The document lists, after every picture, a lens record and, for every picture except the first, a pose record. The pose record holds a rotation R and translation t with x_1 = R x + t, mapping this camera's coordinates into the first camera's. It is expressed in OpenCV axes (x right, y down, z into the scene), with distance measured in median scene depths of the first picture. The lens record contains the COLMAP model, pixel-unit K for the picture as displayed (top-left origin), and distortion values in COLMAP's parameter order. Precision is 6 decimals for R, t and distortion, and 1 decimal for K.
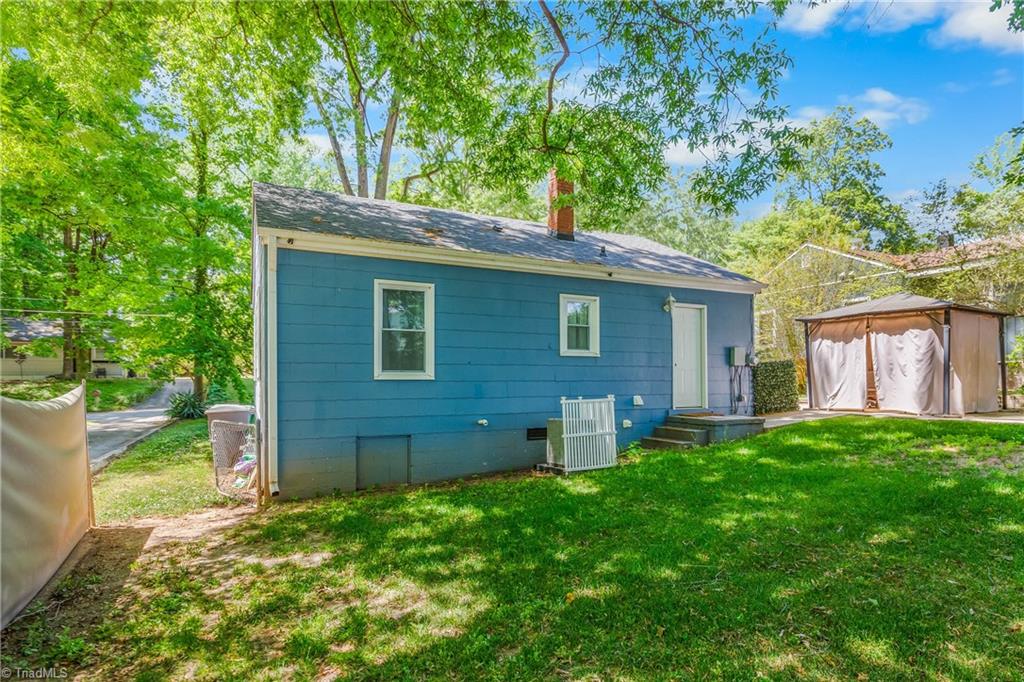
lens RADIAL K [[538.6, 0, 491.4], [0, 538.6, 353.0], [0, 0, 1]] dist [-0.017698, -0.000112]
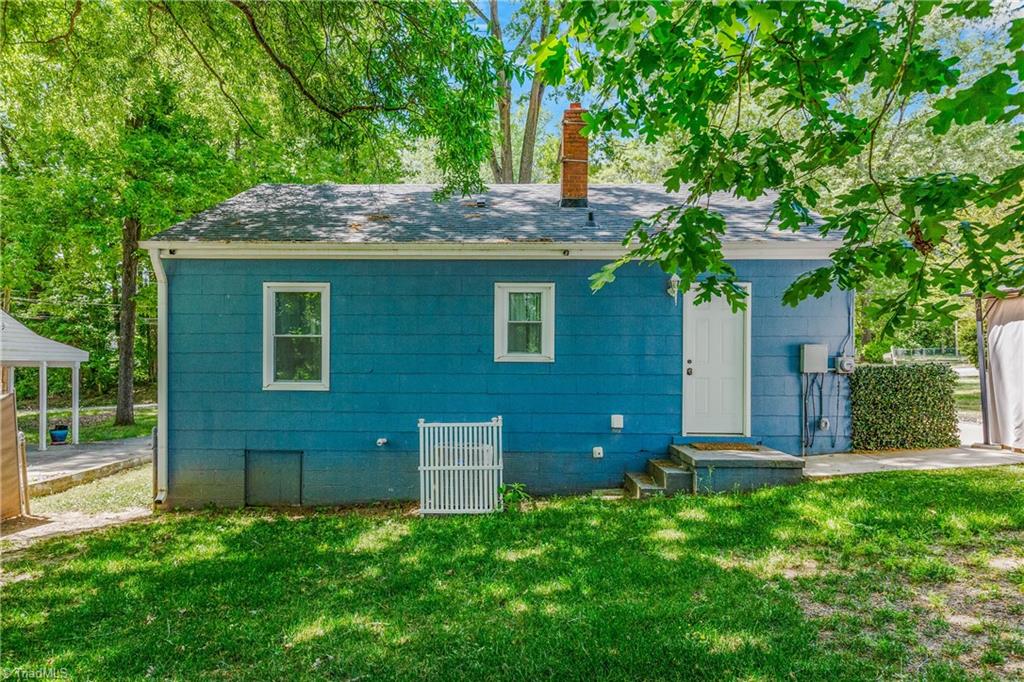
lens RADIAL K [[599.3, 0, 510.4], [0, 599.3, 349.6], [0, 0, 1]] dist [0.003134, -0.000985]
pose [[0.888526, -0.003268, -0.458815, 0.592227], [0.017902, 0.999460, 0.027551, -0.038871], [0.458477, -0.032693, 0.888105, 0.246831]]
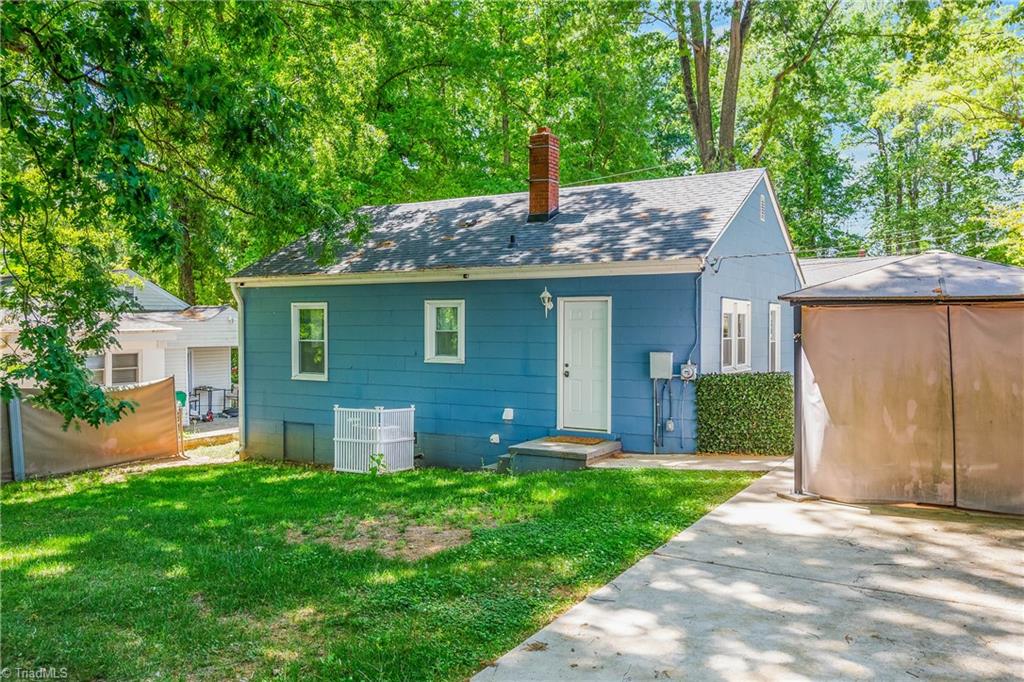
lens RADIAL K [[699.9, 0, 514.8], [0, 699.9, 338.7], [0, 0, 1]] dist [0.002916, 0.000283]
pose [[0.590649, 0.009207, -0.806876, 1.374221], [0.035921, 0.998644, 0.037689, -0.088256], [0.806129, -0.051245, 0.589517, 0.393160]]
